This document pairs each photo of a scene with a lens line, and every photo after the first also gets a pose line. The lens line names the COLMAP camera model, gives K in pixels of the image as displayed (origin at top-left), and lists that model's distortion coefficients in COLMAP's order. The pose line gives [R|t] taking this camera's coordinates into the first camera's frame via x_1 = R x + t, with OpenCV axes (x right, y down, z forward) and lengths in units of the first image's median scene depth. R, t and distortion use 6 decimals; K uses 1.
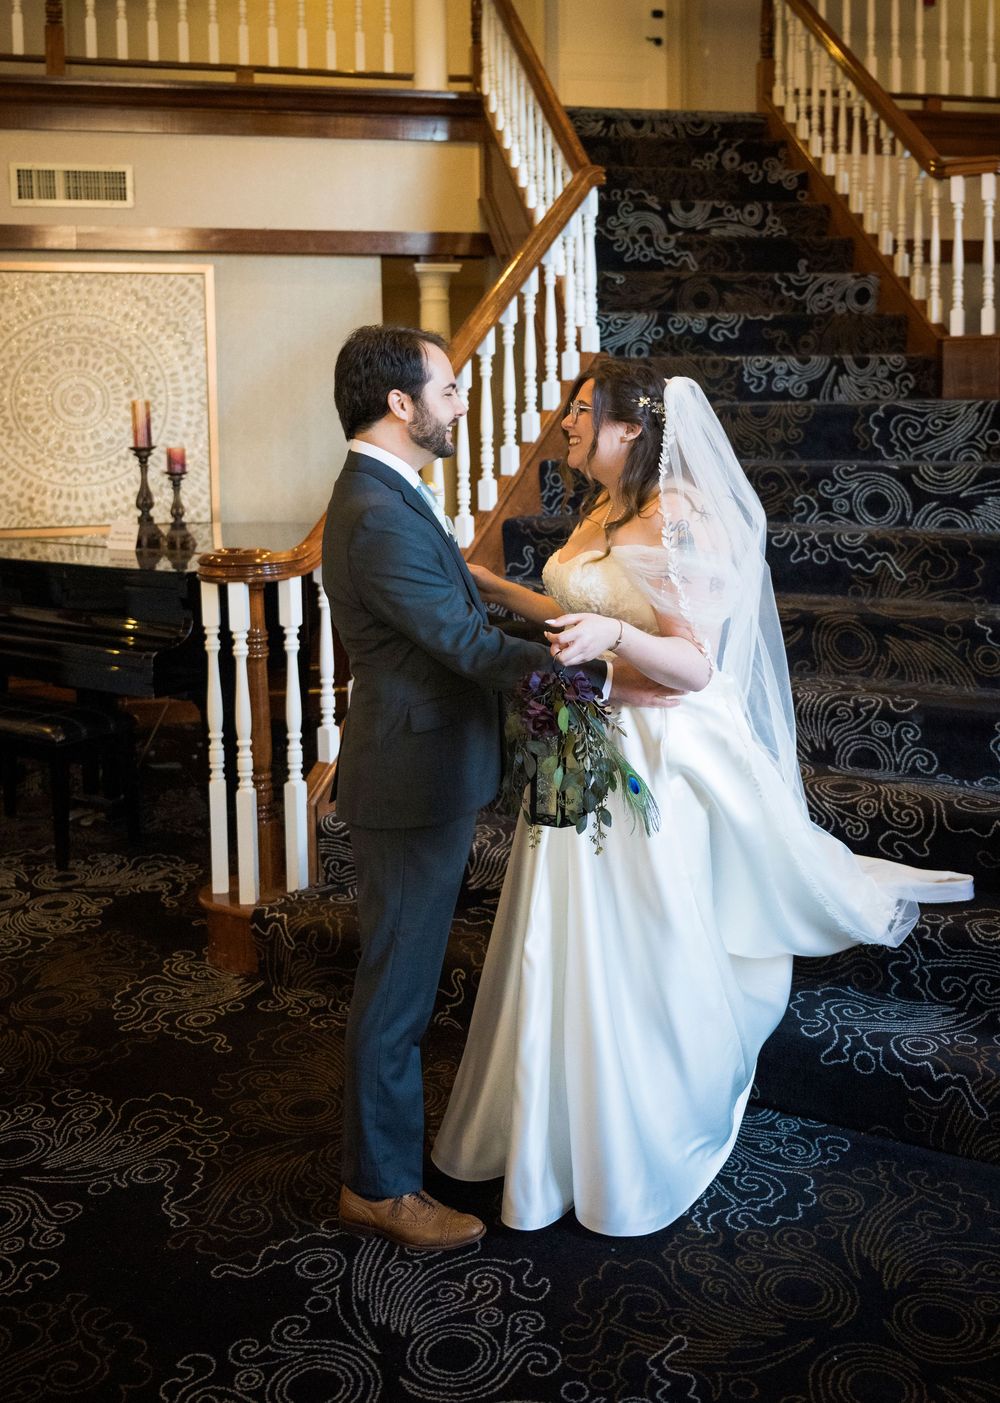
lens RADIAL K [[1334.2, 0, 662.3], [0, 1334.2, 590.2], [0, 0, 1]] dist [-0.060709, -0.012183]
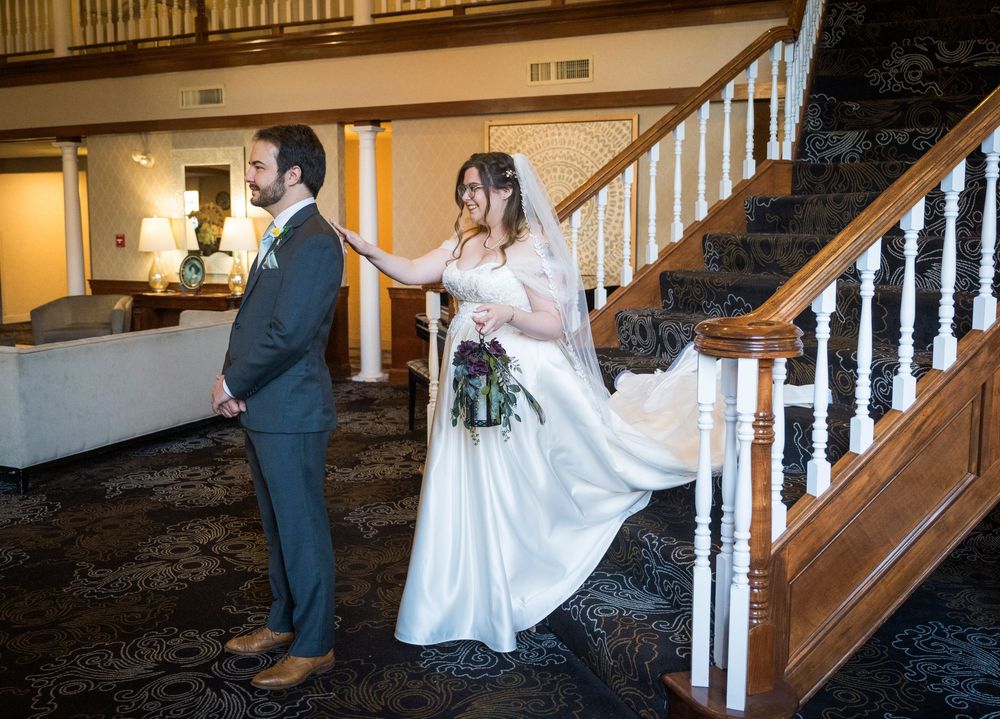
lens RADIAL K [[944.4, 0, 500.2], [0, 944.4, 342.8], [0, 0, 1]] dist [-0.060712, 0.006264]
pose [[0.771582, 0.080860, -0.630970, 0.290707], [-0.079724, 0.996360, 0.030195, 0.006875], [0.631115, 0.027005, 0.775219, 0.033306]]
